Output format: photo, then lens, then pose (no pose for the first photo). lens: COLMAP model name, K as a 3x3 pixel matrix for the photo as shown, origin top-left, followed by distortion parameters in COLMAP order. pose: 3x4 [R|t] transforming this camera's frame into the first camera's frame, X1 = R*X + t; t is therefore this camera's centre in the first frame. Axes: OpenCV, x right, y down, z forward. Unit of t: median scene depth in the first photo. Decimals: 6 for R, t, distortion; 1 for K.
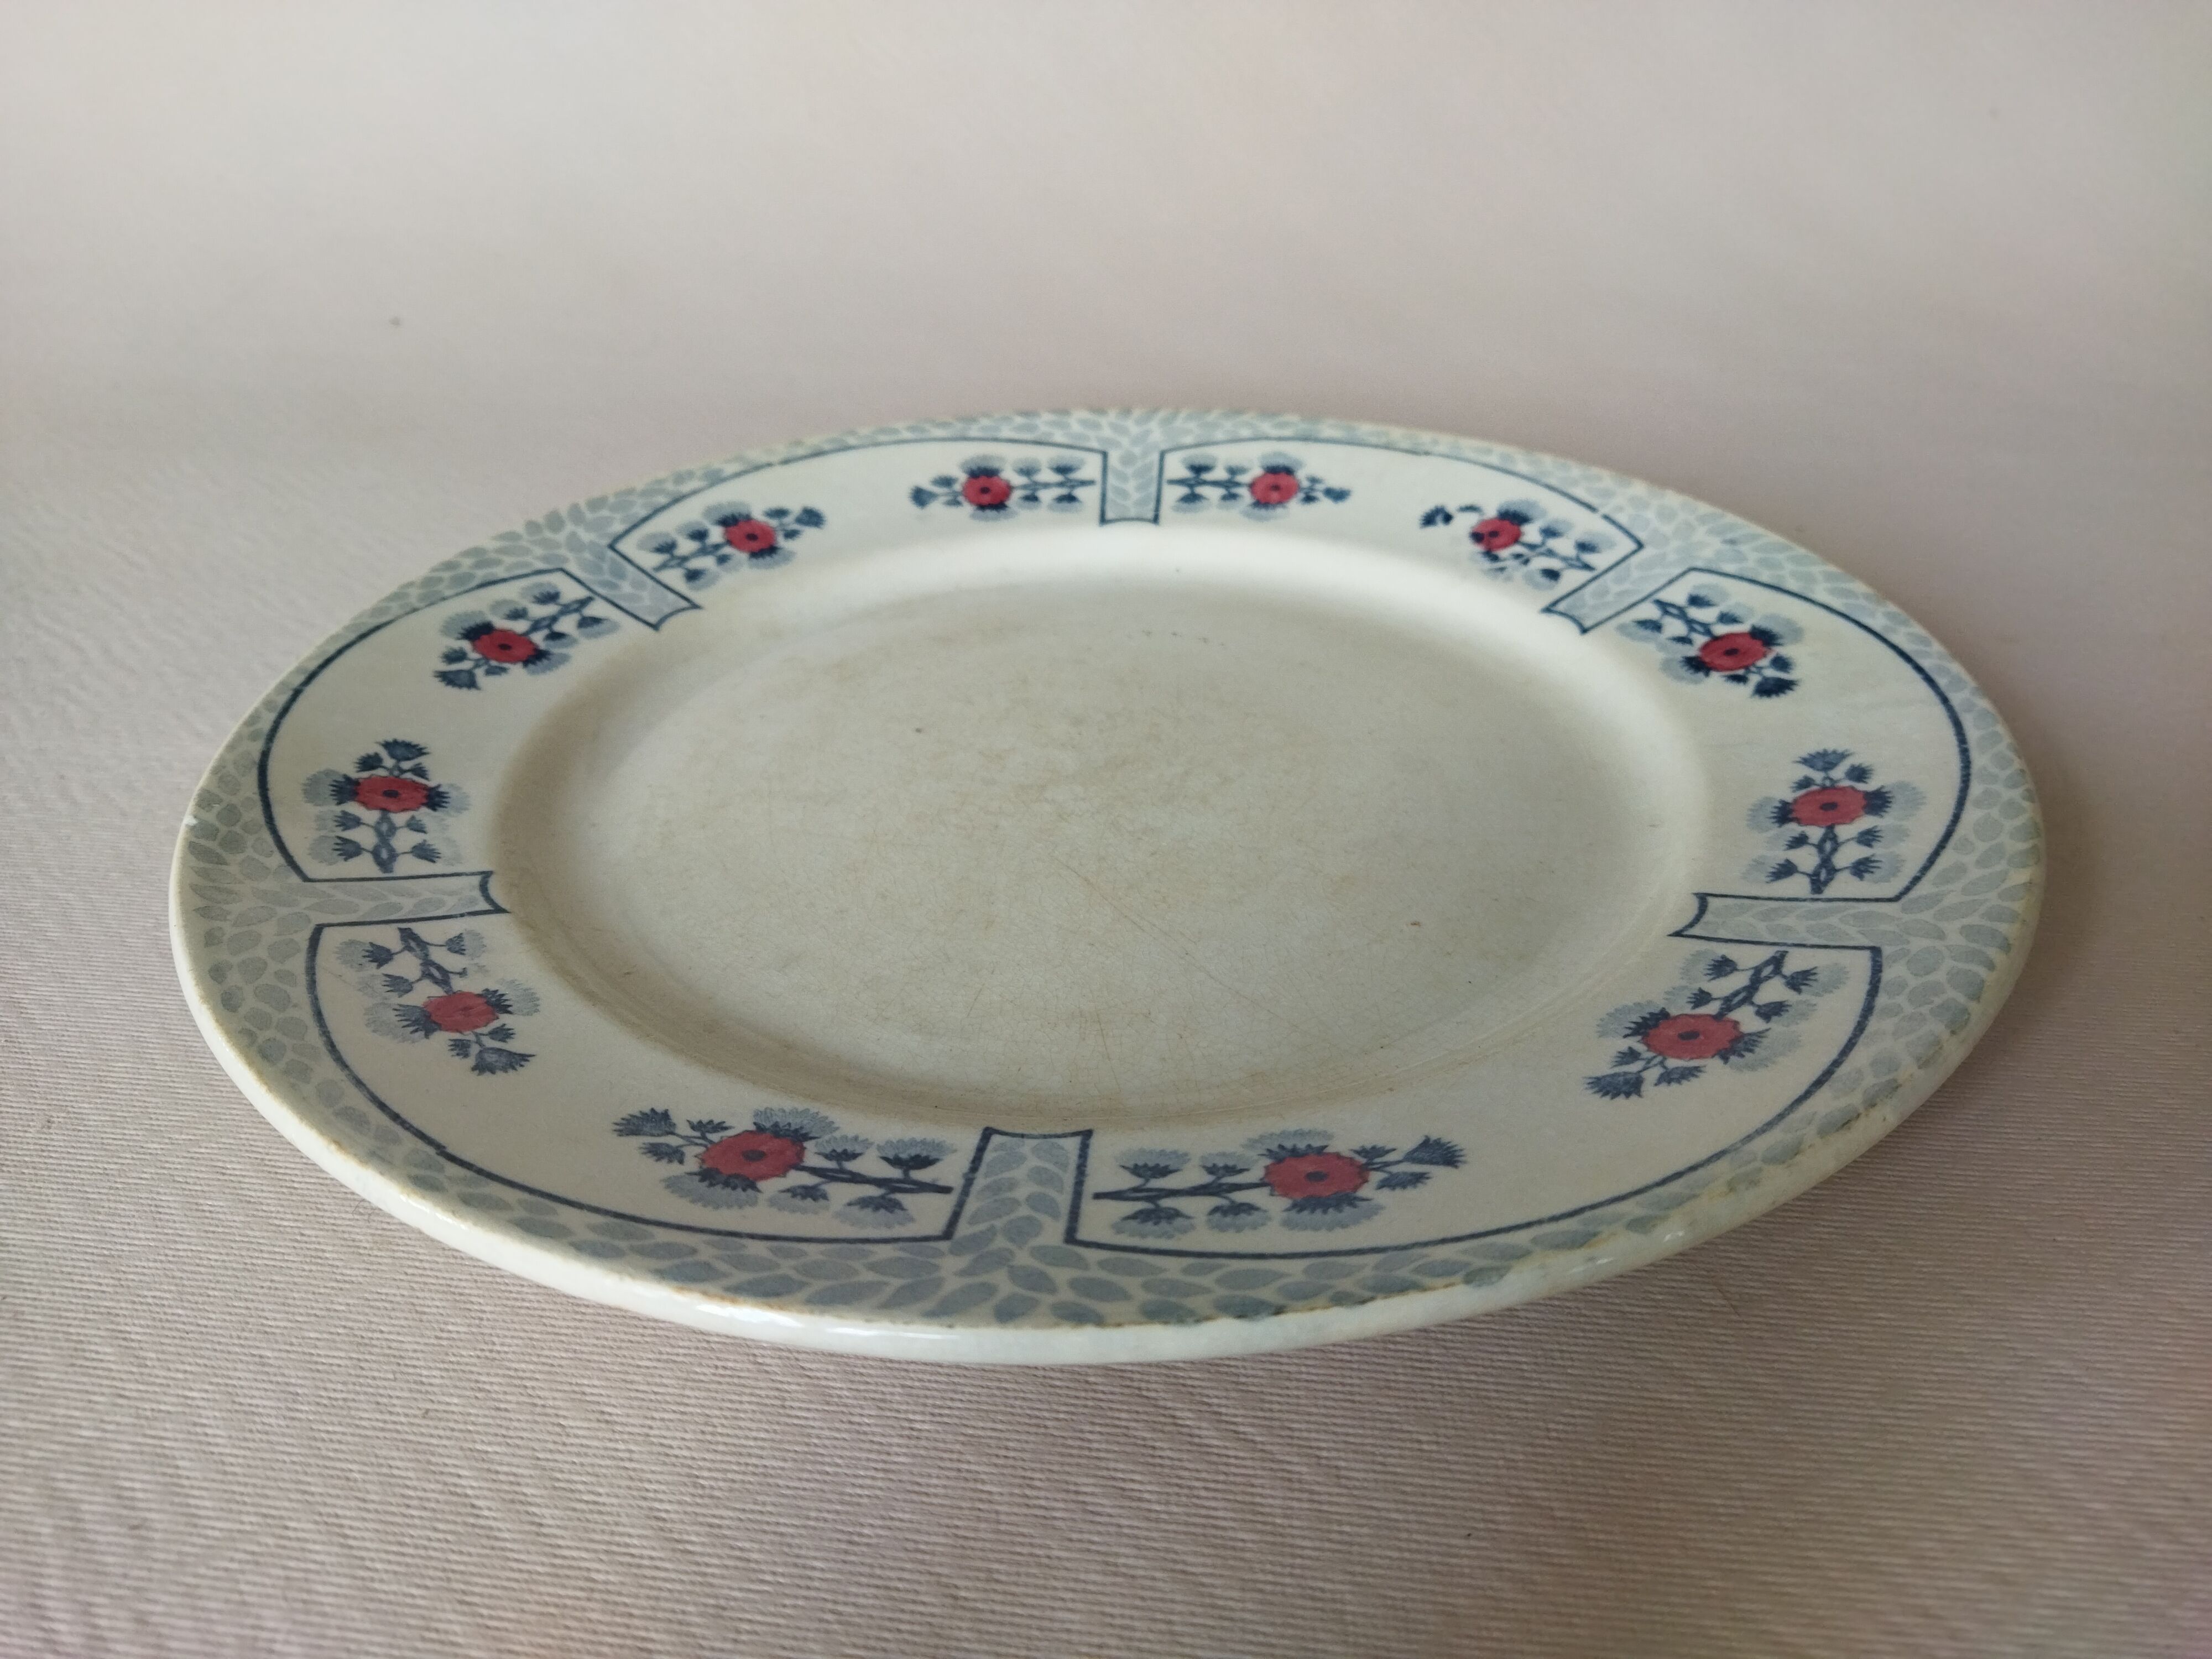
lens RADIAL K [[1695.9, 0, 1103.5], [0, 1695.9, 844.2], [0, 0, 1]] dist [0.040984, -0.002510]
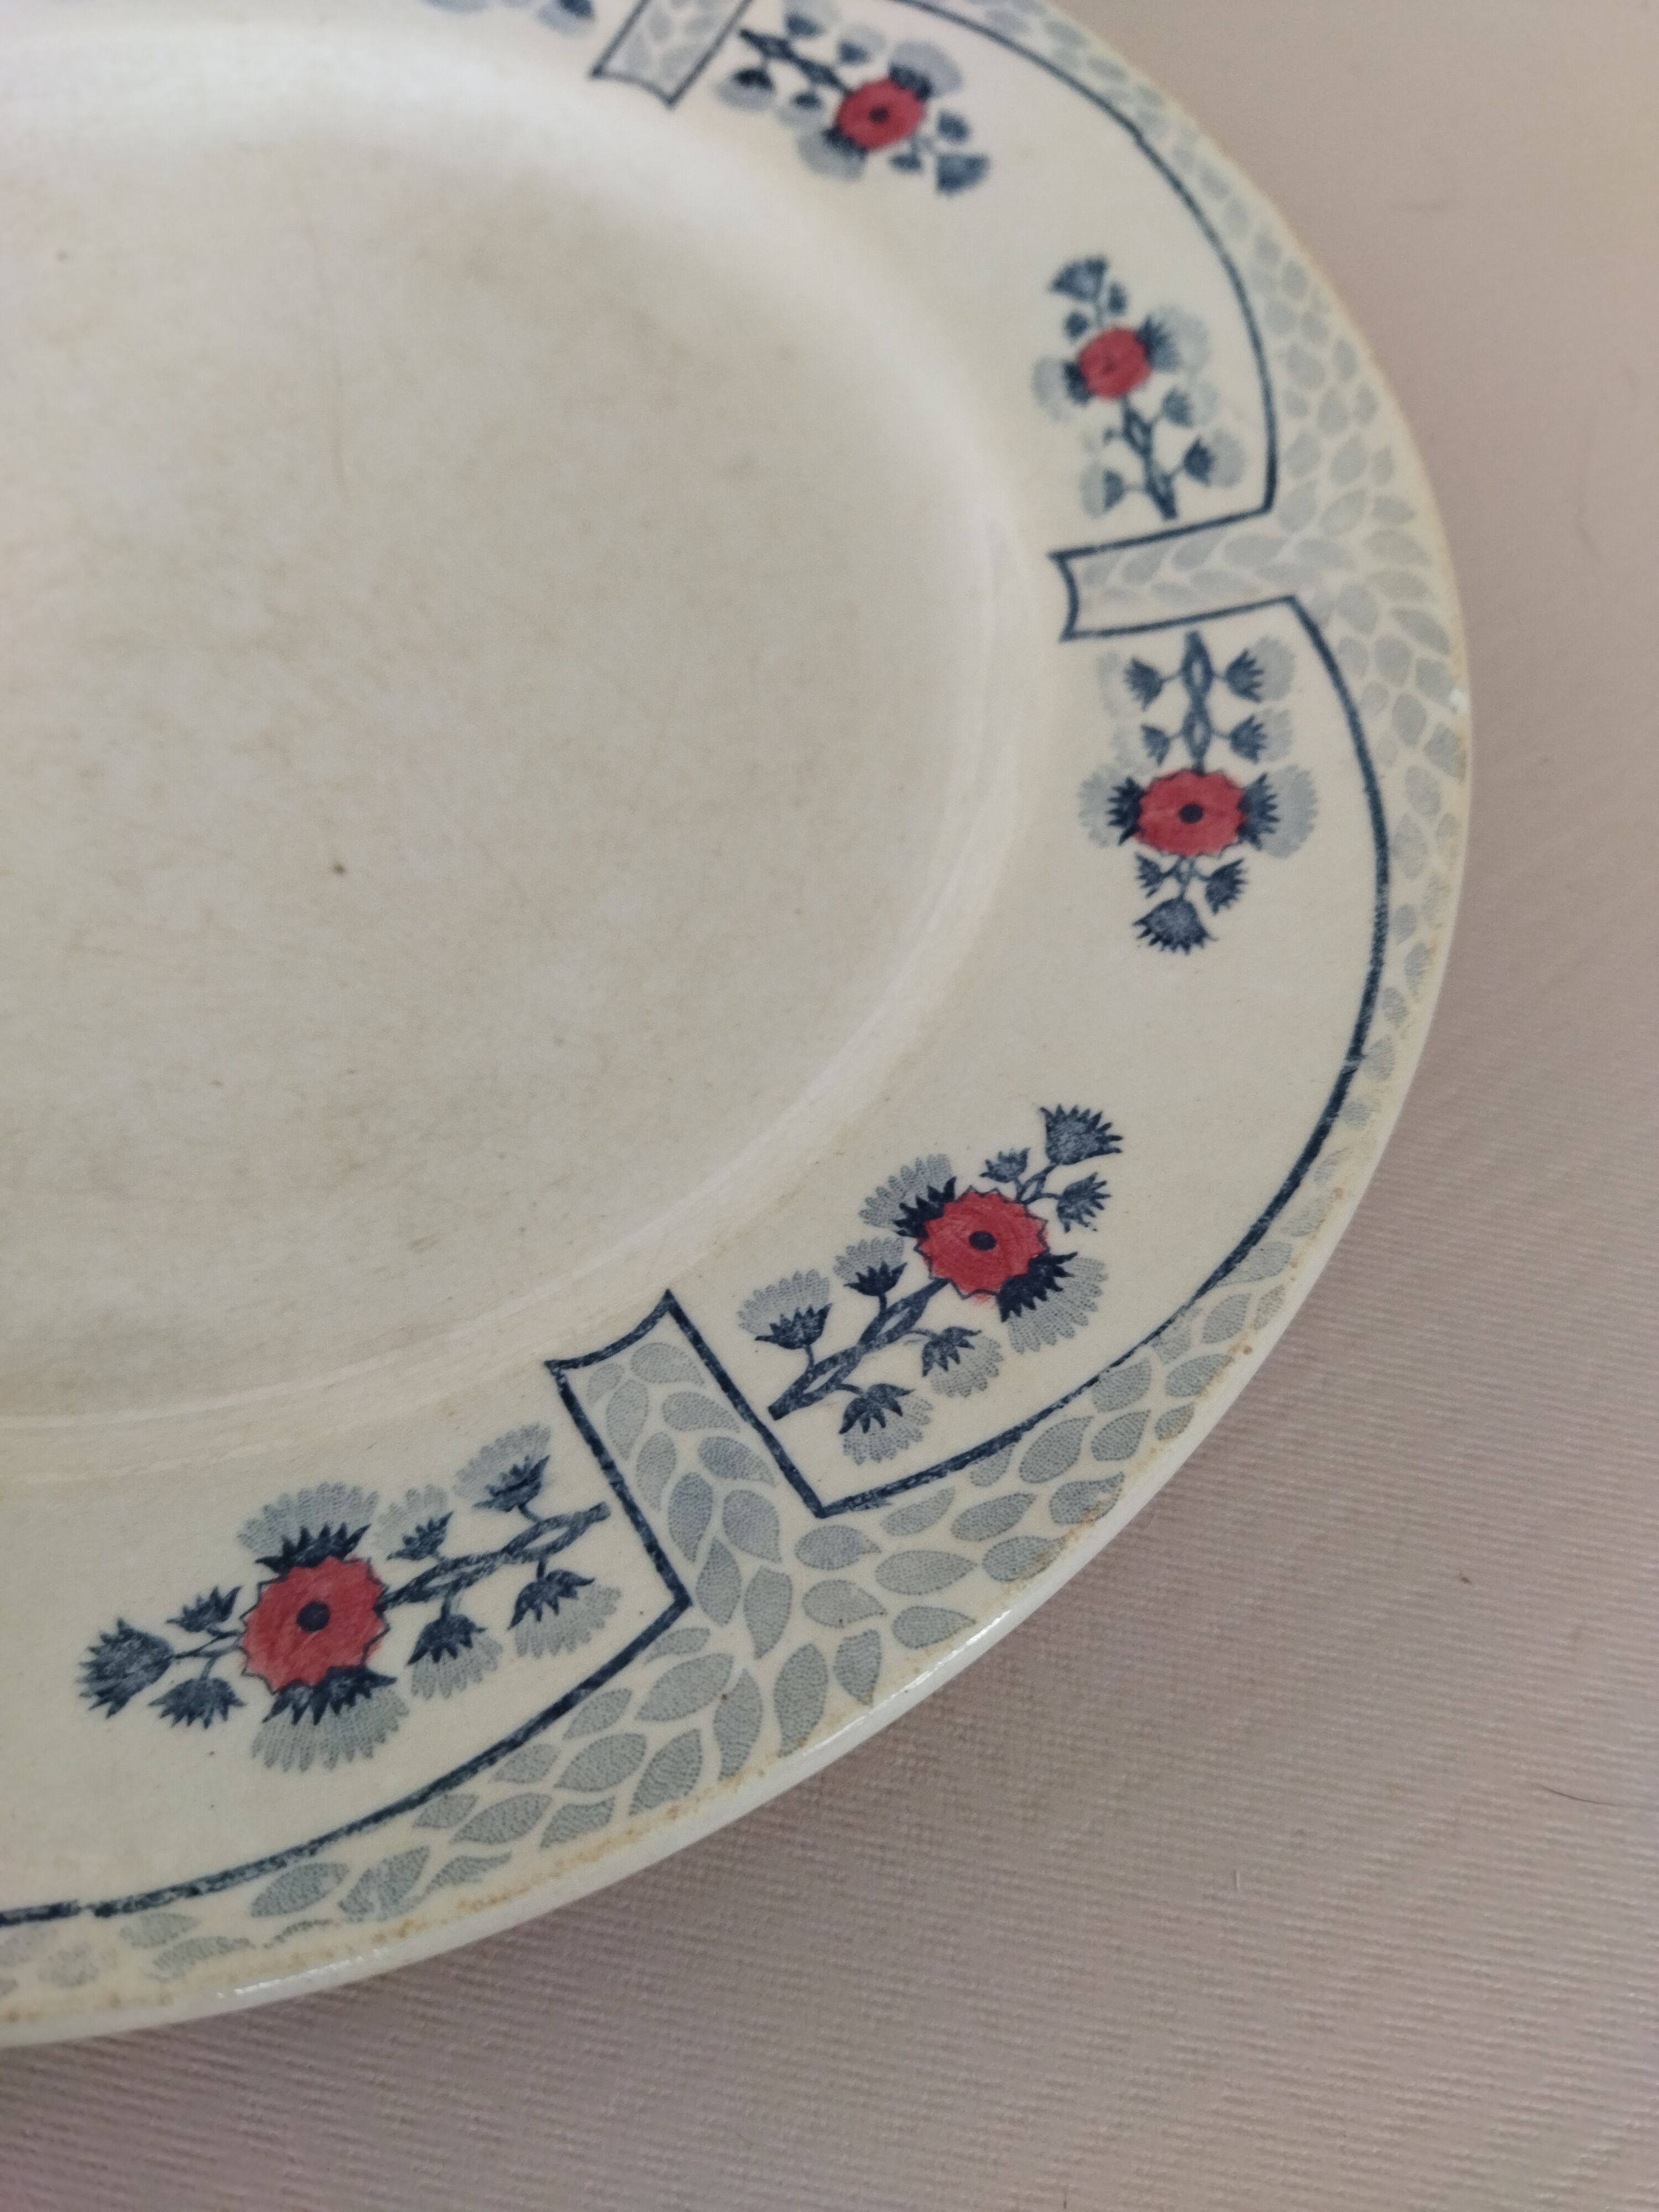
lens RADIAL K [[1671.2, 0, 829.5], [0, 1671.2, 1106.0], [0, 0, 1]] dist [0.050596, -0.162723]
pose [[-0.911244, -0.390913, 0.129695, -0.380649], [0.166489, -0.061592, 0.984118, -0.627861], [-0.376717, 0.918364, 0.121208, 0.981135]]
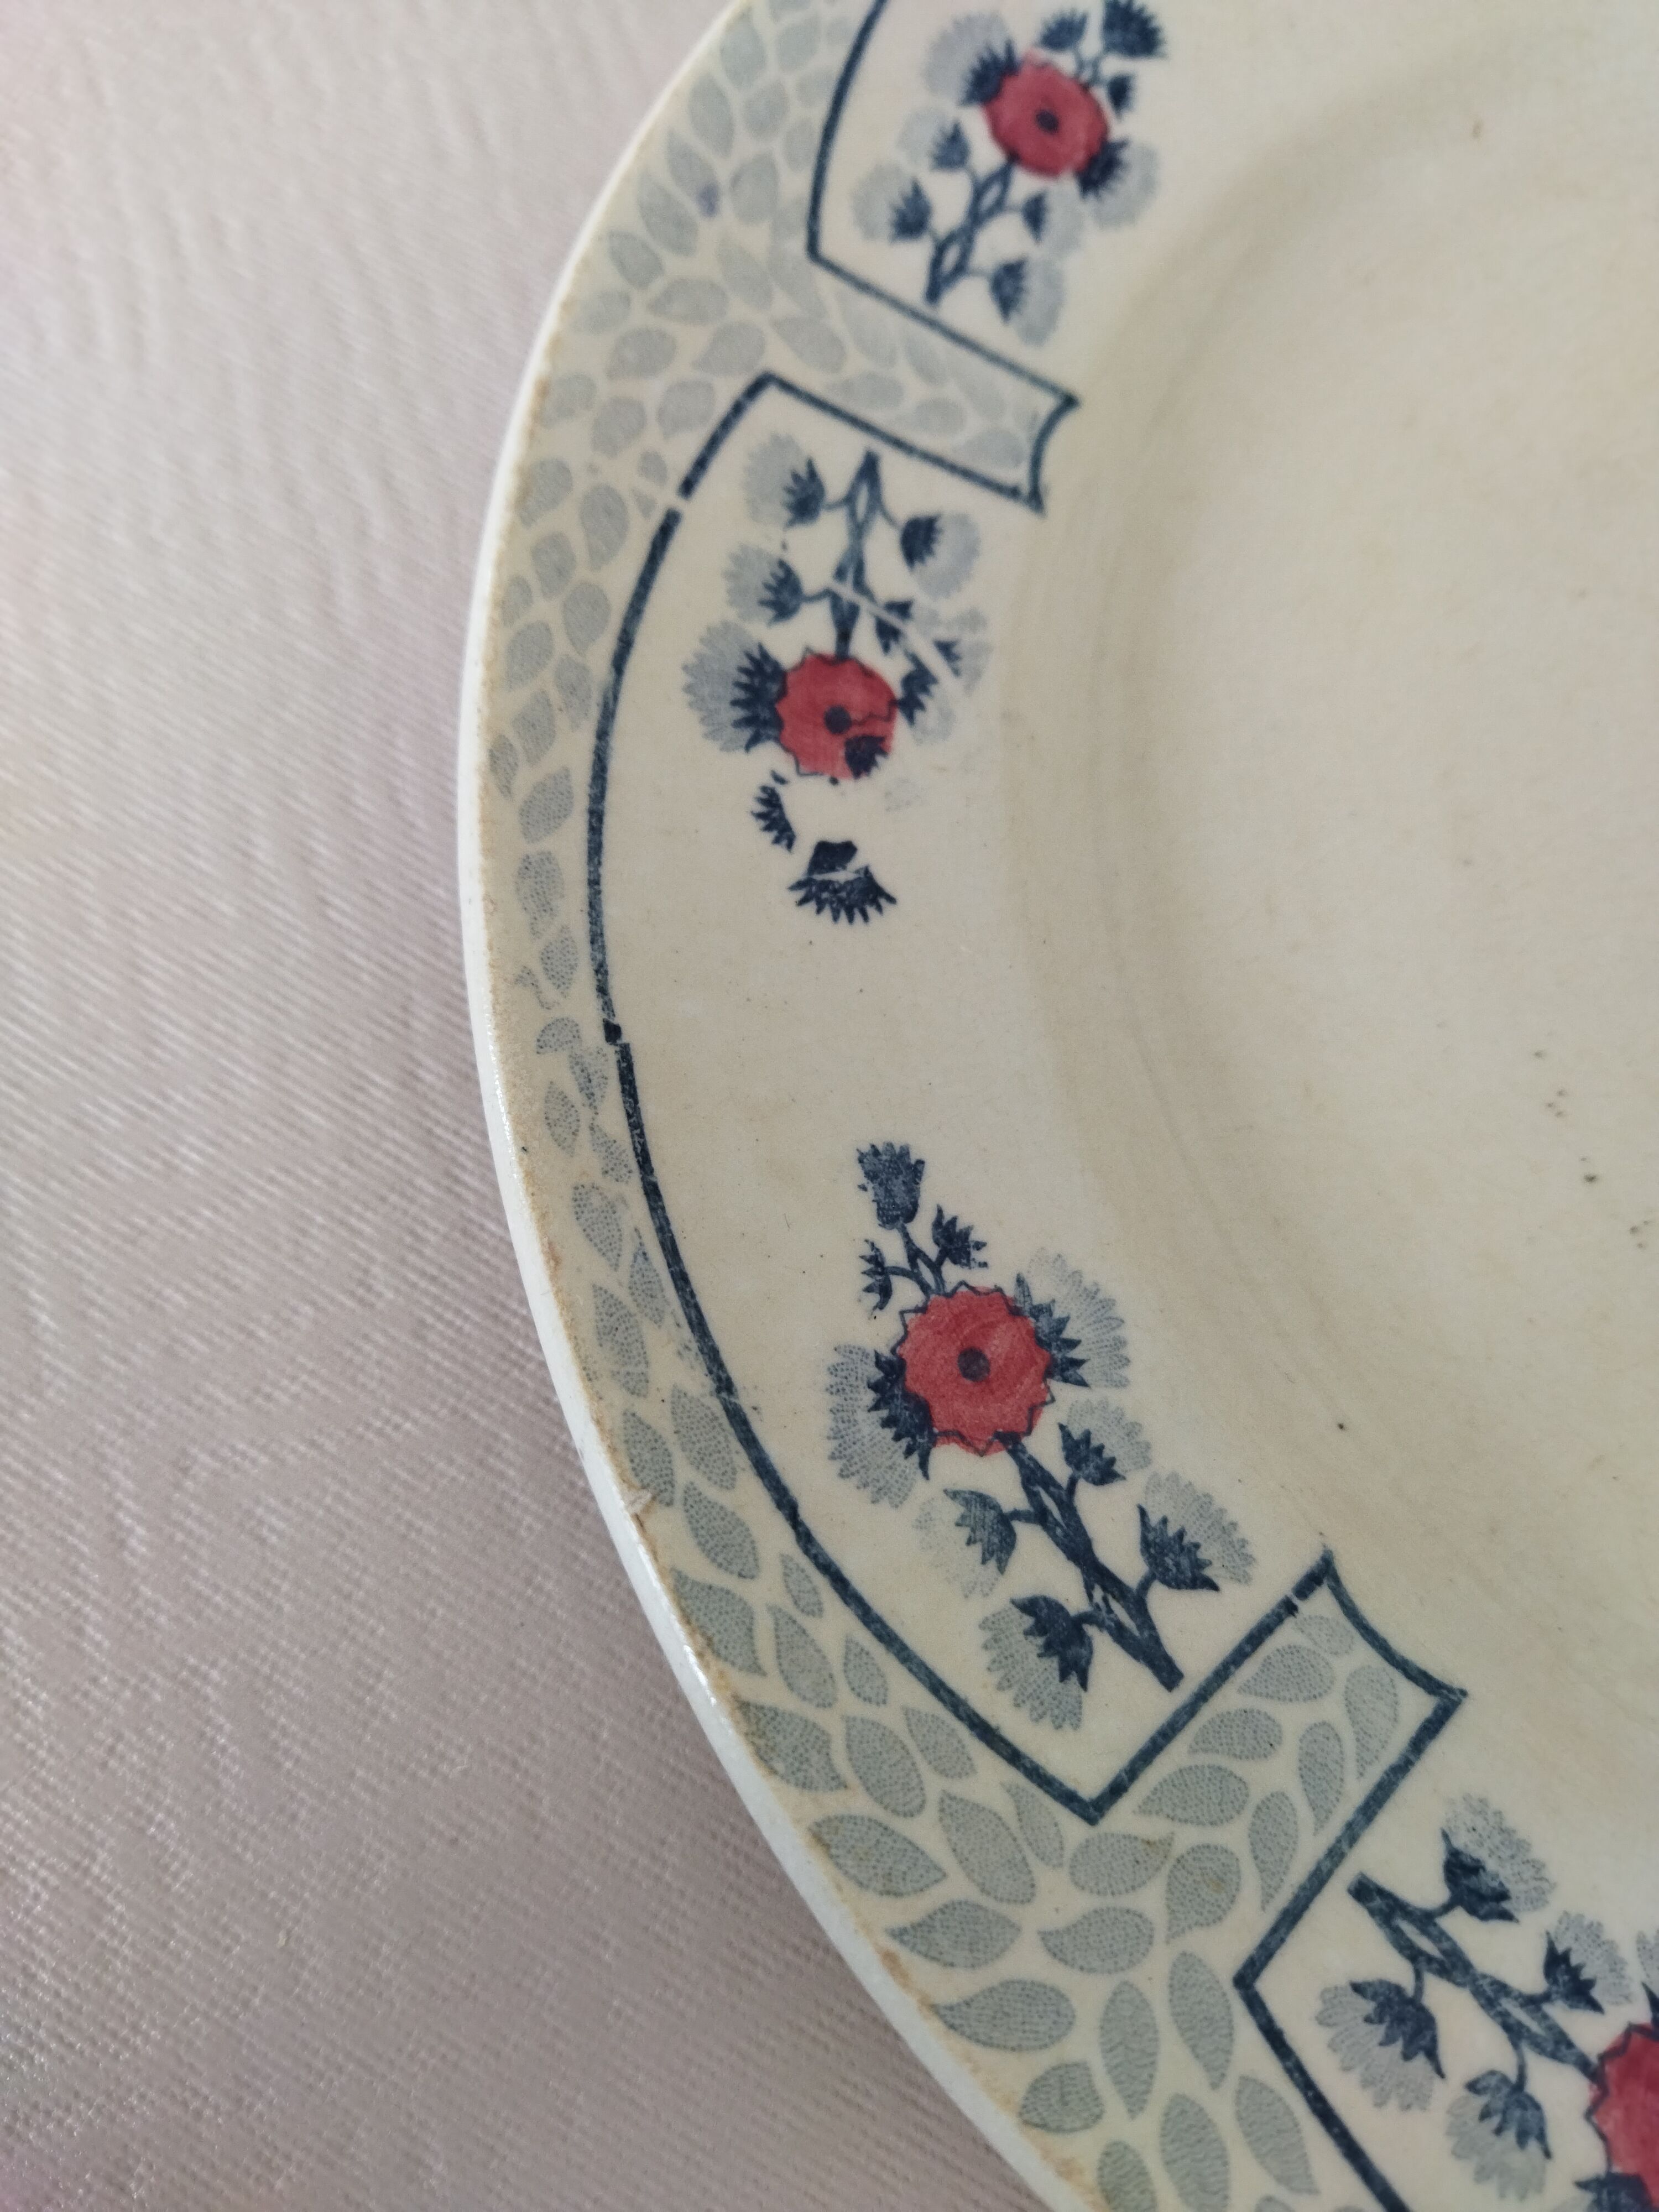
lens RADIAL K [[1721.8, 0, 820.5], [0, 1721.8, 1092.9], [0, 0, 1]] dist [0.056708, -0.194987]
pose [[-0.707256, -0.666660, 0.235274, 0.100895], [0.371539, -0.067376, 0.925969, -0.646294], [-0.601455, 0.742310, 0.295343, 1.121757]]
